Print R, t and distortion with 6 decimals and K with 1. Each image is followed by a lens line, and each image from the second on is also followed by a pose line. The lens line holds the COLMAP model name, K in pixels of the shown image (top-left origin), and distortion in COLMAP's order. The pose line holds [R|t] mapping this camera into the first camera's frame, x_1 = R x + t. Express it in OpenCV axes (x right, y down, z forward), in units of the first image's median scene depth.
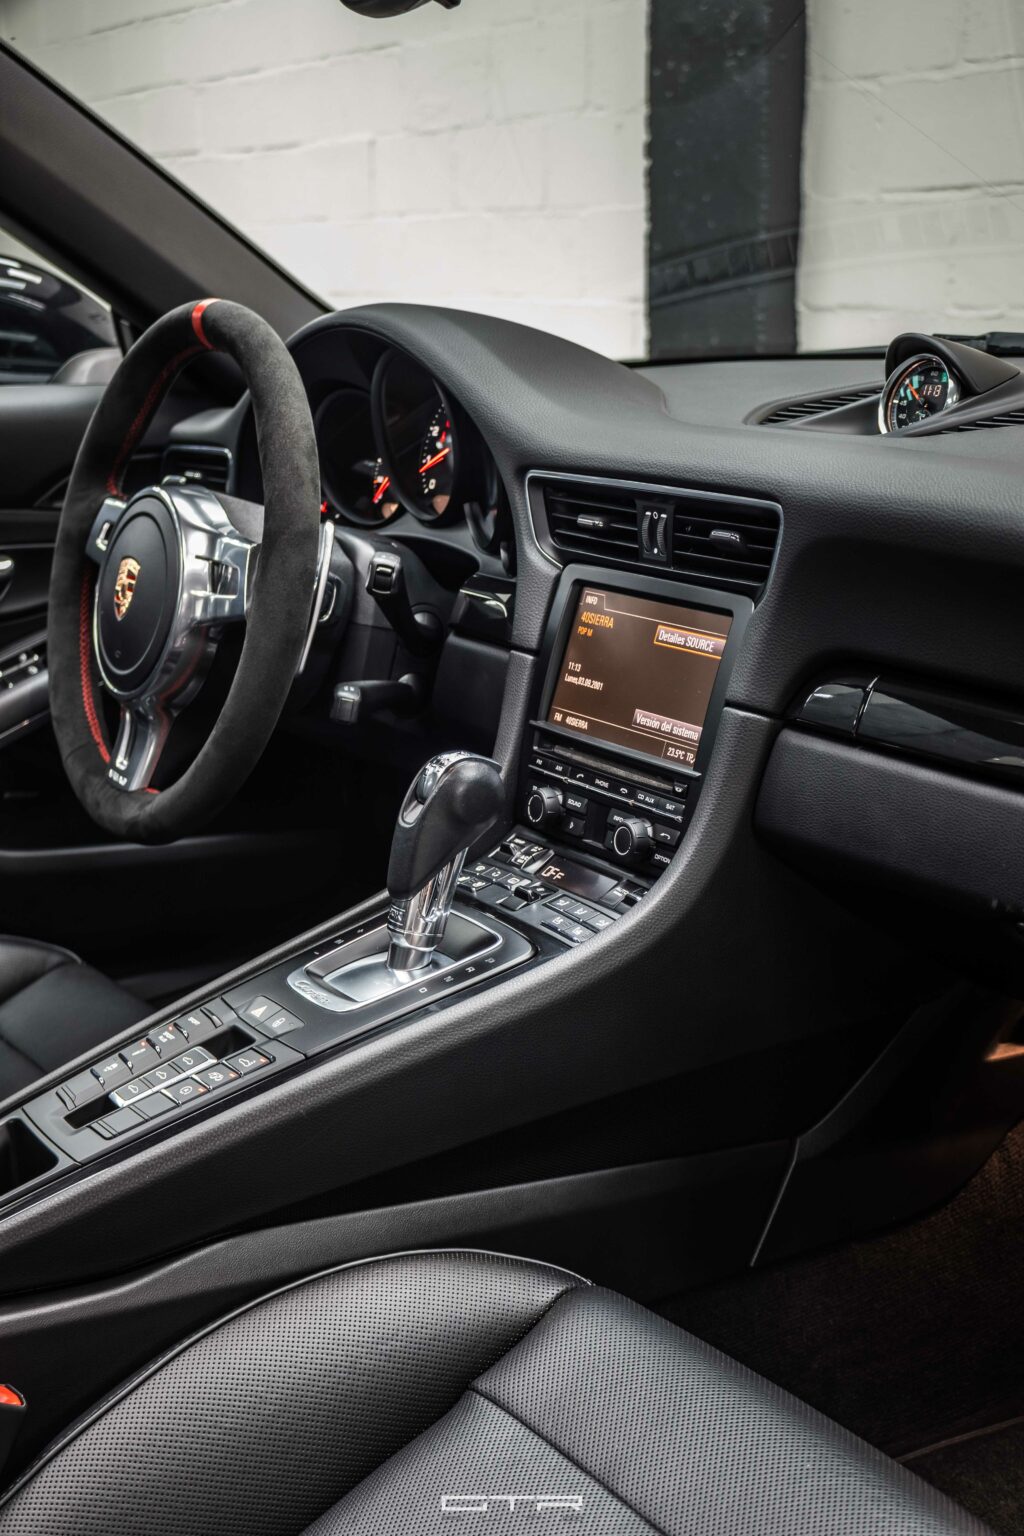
lens RADIAL K [[2089.7, 0, 512.0], [0, 2089.7, 768.0], [0, 0, 1]] dist [0.018139, -0.003871]
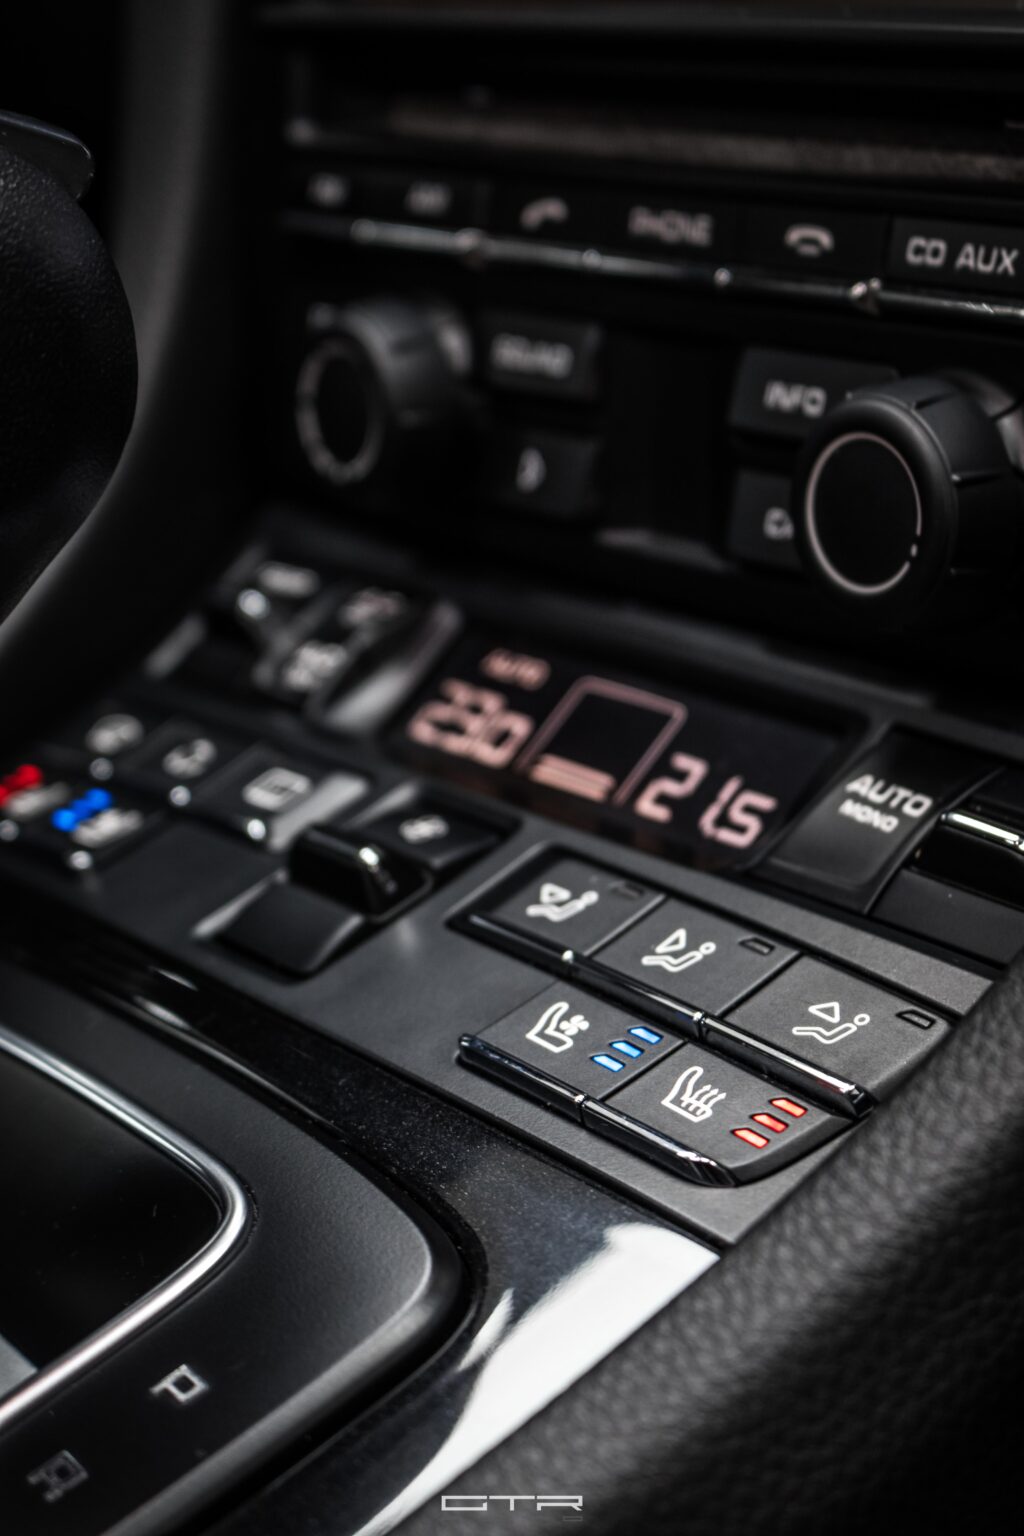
lens RADIAL K [[2583.1, 0, 512.0], [0, 2583.1, 768.0], [0, 0, 1]] dist [-0.000605, 0.003585]
pose [[0.989051, -0.133973, 0.061884, 0.007835], [0.124884, 0.983255, 0.132717, 0.022870], [-0.078628, -0.123536, 0.989220, 0.769100]]
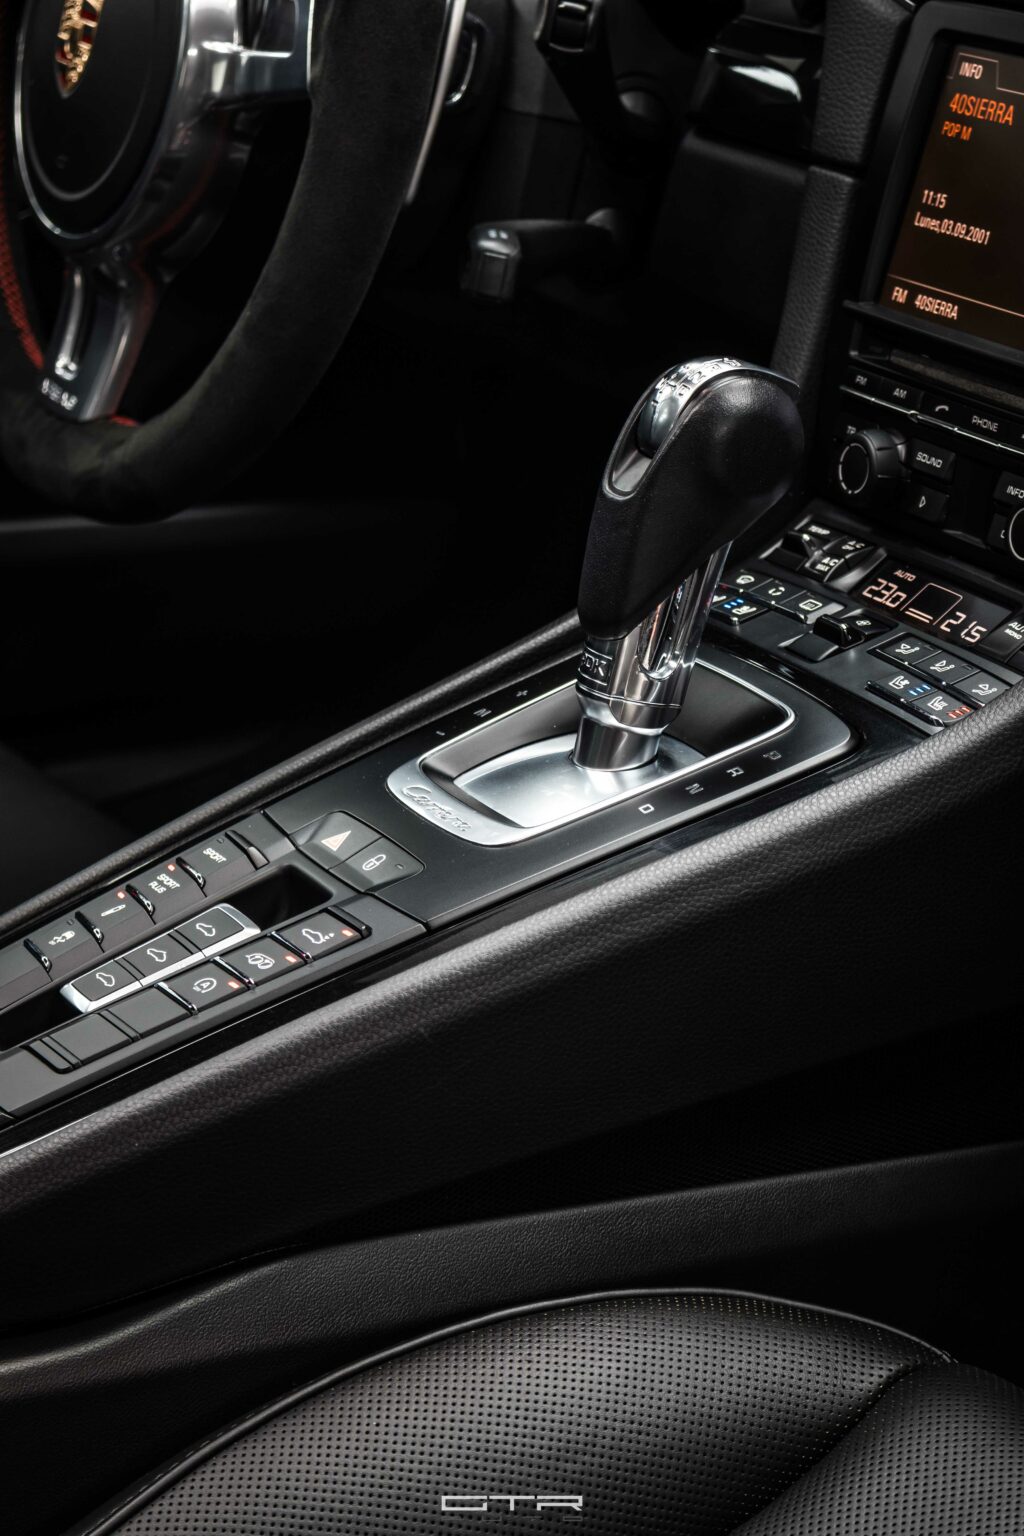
lens RADIAL K [[3714.0, 0, 512.0], [0, 3714.0, 768.0], [0, 0, 1]] dist [-0.021799, 0.409726]
pose [[0.998786, 0.022687, -0.043714, -0.033226], [-0.018074, 0.994499, 0.103174, -0.000723], [0.045814, -0.102259, 0.993702, 0.057511]]
